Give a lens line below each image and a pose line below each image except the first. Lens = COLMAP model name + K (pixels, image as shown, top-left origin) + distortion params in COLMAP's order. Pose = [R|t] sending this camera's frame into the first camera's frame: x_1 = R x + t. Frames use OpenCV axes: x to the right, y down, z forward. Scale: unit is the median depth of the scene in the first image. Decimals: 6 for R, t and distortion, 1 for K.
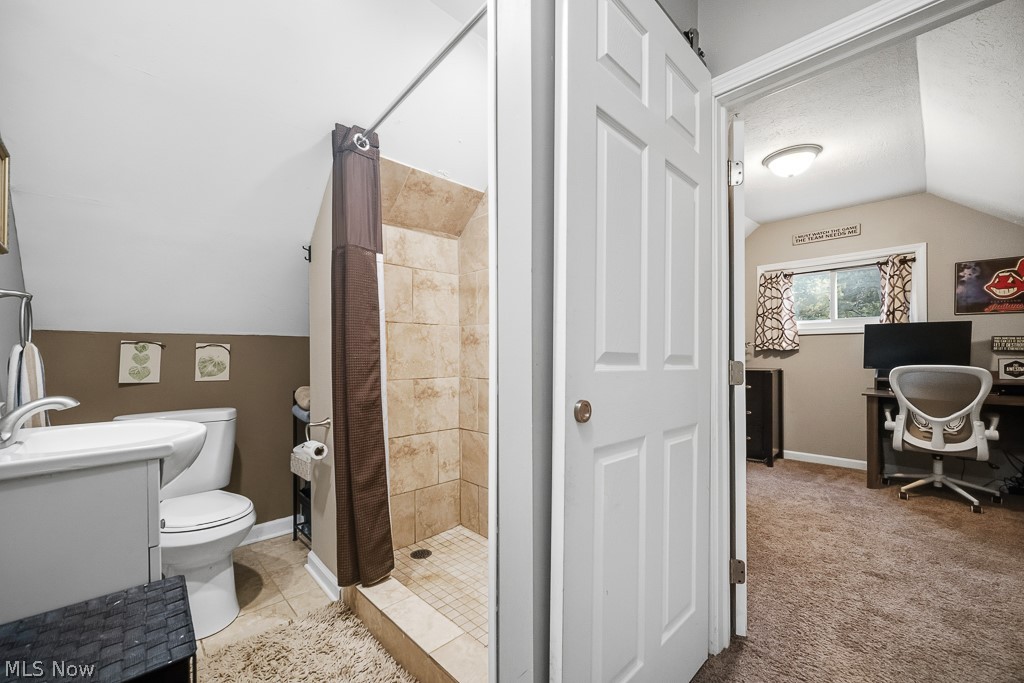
lens RADIAL K [[405.8, 0, 506.3], [0, 405.8, 353.7], [0, 0, 1]] dist [-0.002414, -0.000043]
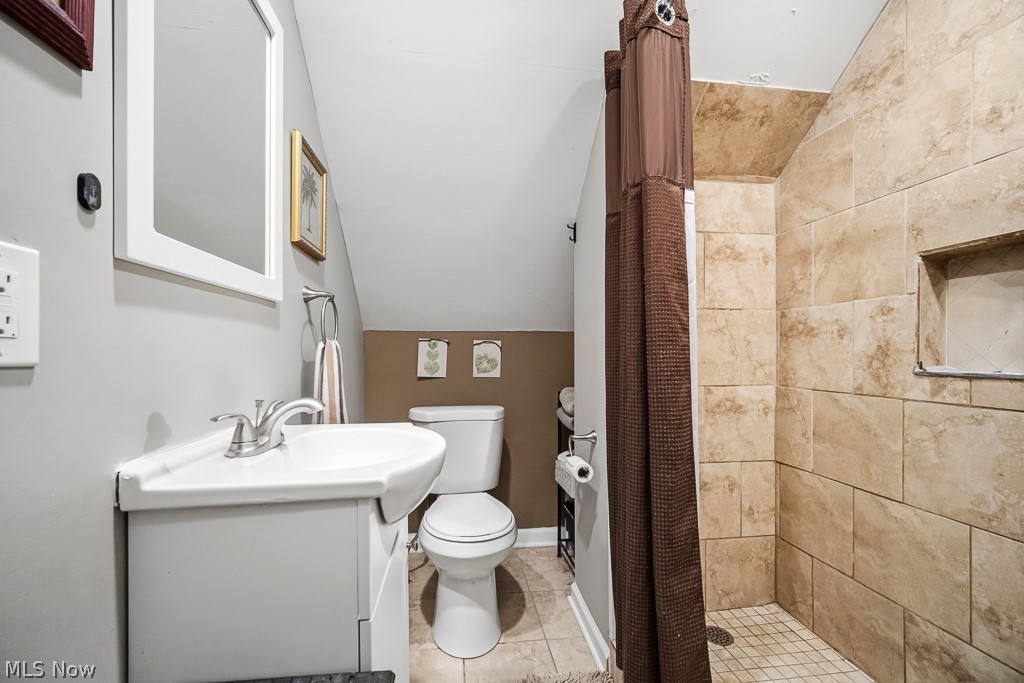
lens RADIAL K [[405.8, 0, 506.3], [0, 405.8, 353.7], [0, 0, 1]] dist [-0.002414, -0.000043]
pose [[0.810076, 0.006892, -0.586285, -0.092155], [-0.003345, 0.999969, 0.007133, 0.000928], [0.586315, -0.003817, 0.810074, 0.206698]]
